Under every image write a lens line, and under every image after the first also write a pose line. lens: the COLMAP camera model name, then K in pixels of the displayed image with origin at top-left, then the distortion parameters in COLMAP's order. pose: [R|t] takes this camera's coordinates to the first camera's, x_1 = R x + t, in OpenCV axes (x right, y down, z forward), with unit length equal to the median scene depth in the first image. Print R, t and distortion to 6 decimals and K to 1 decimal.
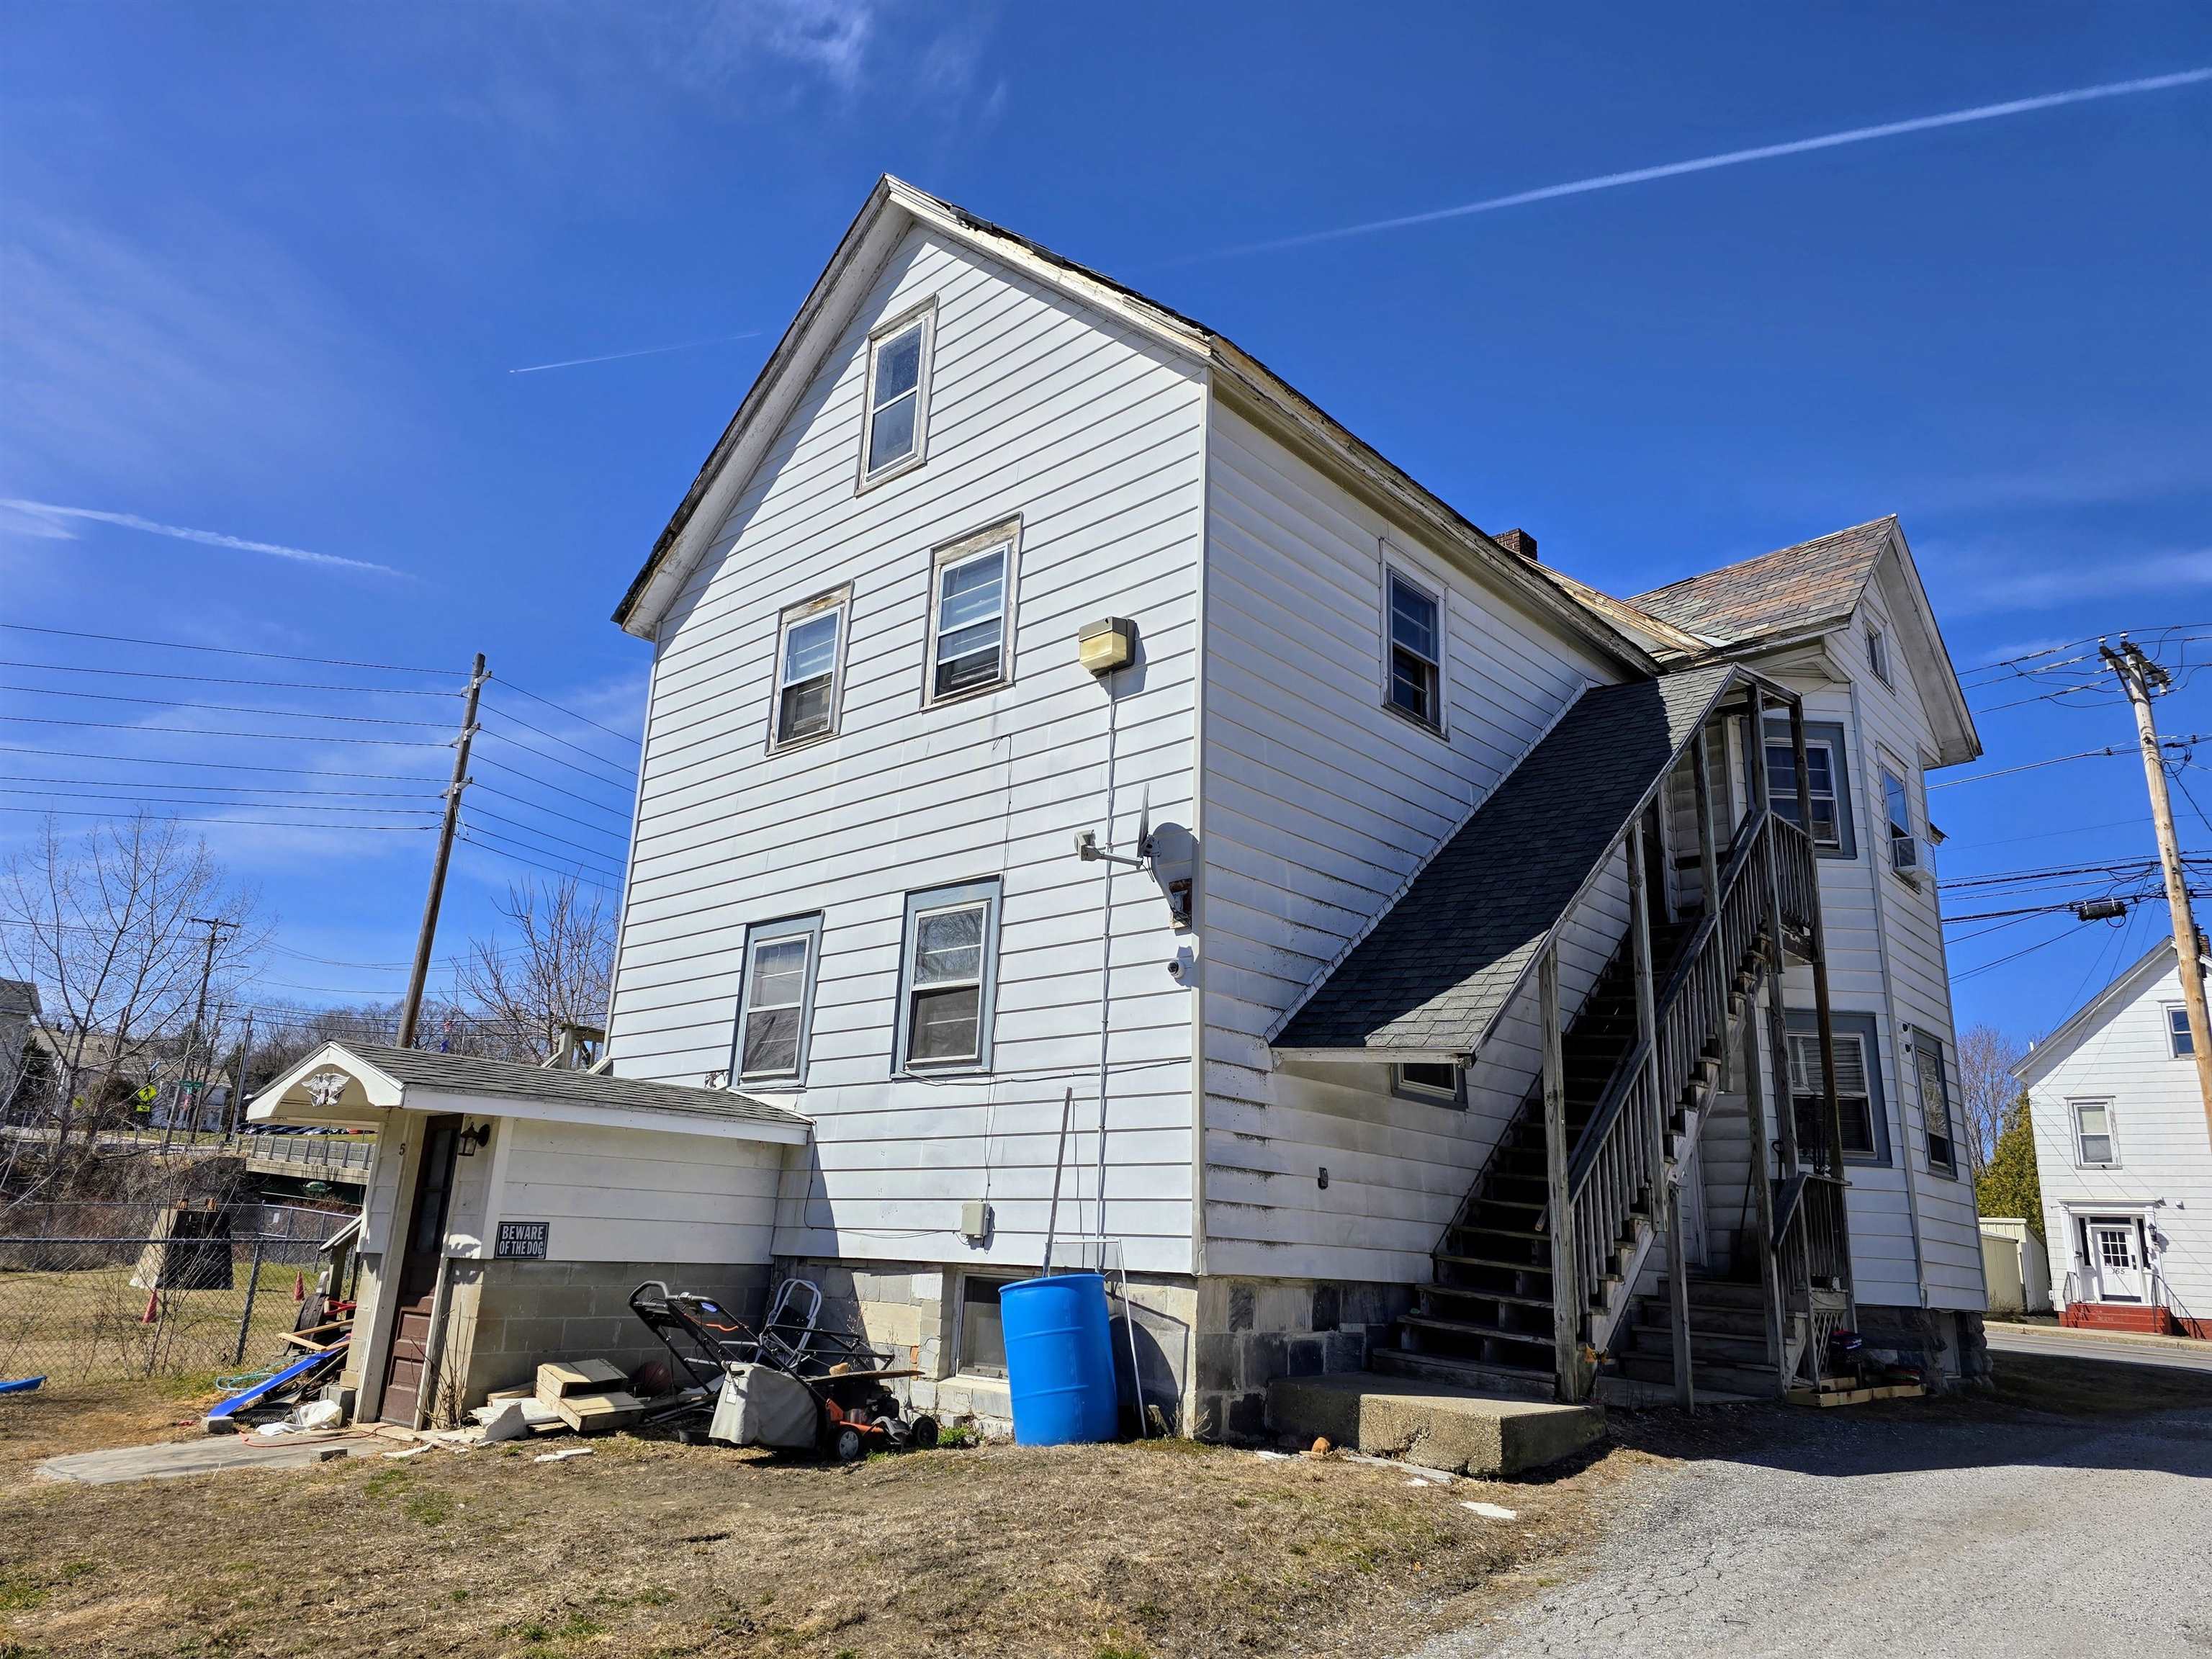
lens RADIAL K [[1480.7, 0, 1099.3], [0, 1480.7, 823.8], [0, 0, 1]] dist [0.057819, -0.045344]
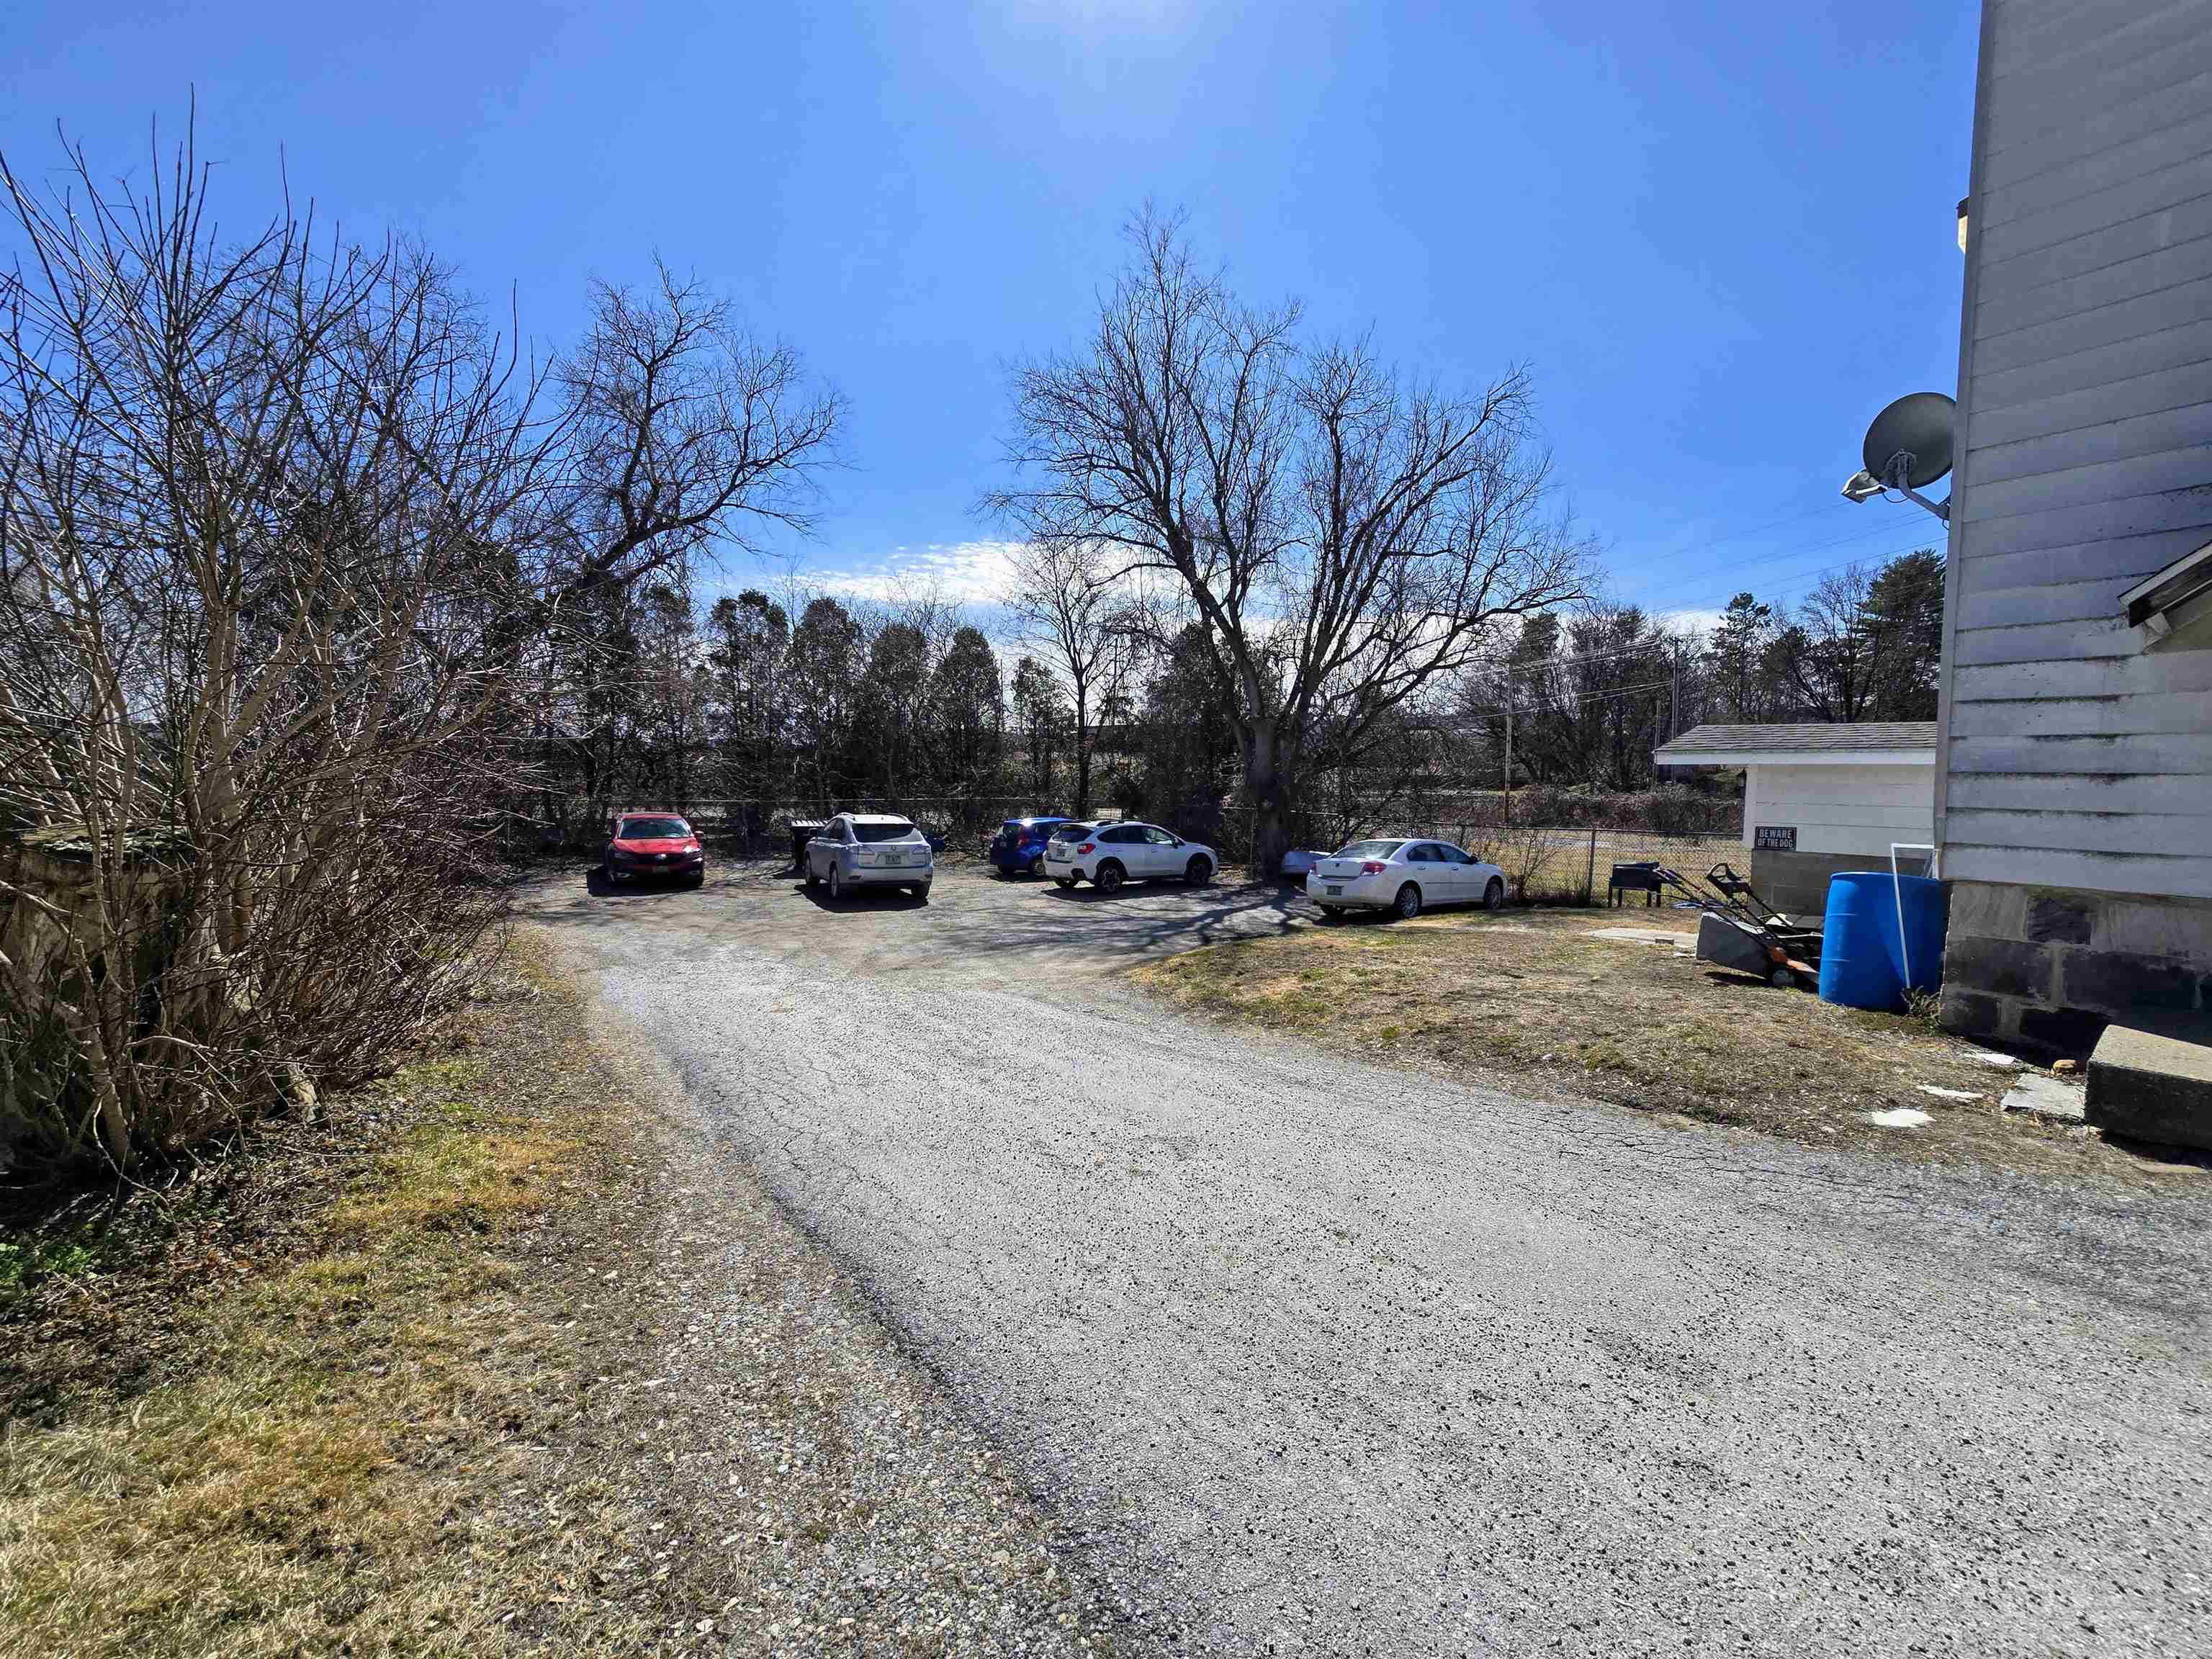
lens RADIAL K [[909.8, 0, 1106.7], [0, 909.8, 832.6], [0, 0, 1]] dist [-0.001280, 0.000081]
pose [[-0.211175, 0.007857, -0.977417, 0.621395], [0.242412, 0.969148, -0.044583, 0.125414], [0.946911, -0.246352, -0.206565, 0.462269]]
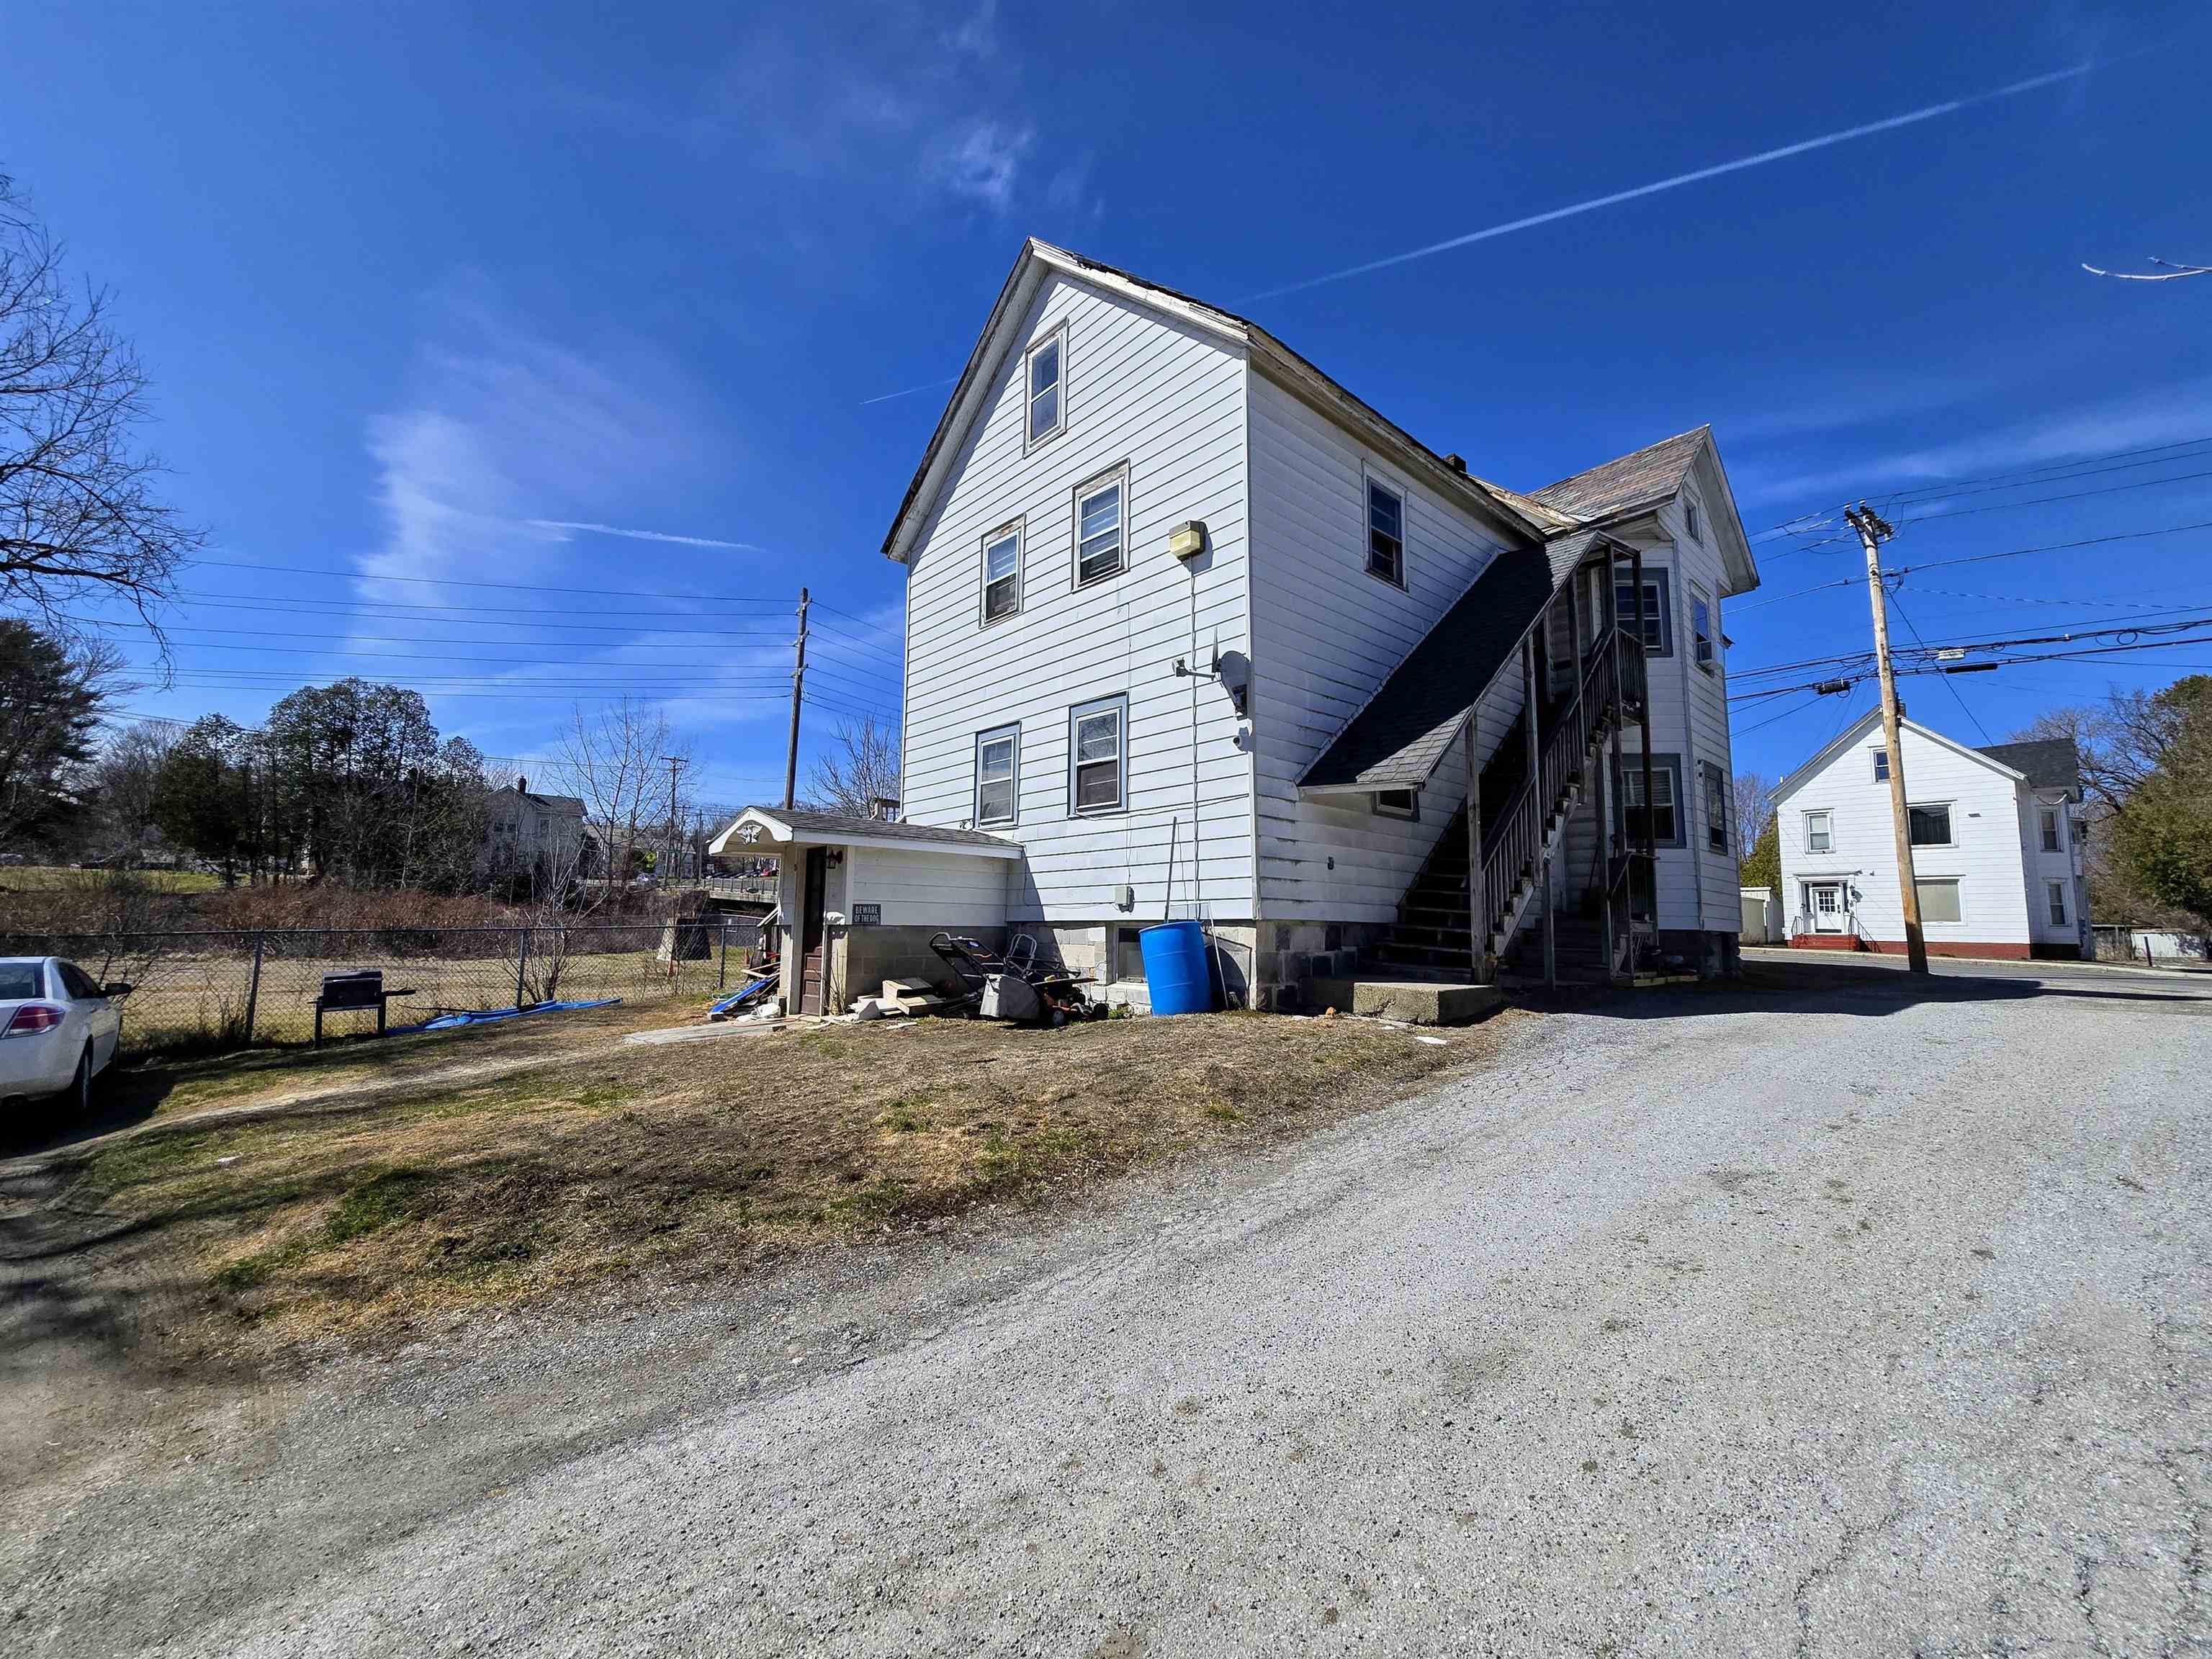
lens RADIAL K [[909.8, 0, 1113.4], [0, 909.8, 830.2], [0, 0, 1]] dist [-0.001280, 0.000081]
pose [[0.995624, -0.039288, -0.084788, -0.002741], [0.052455, 0.985863, 0.159133, 0.023488], [0.077337, -0.162885, 0.983609, -0.009196]]
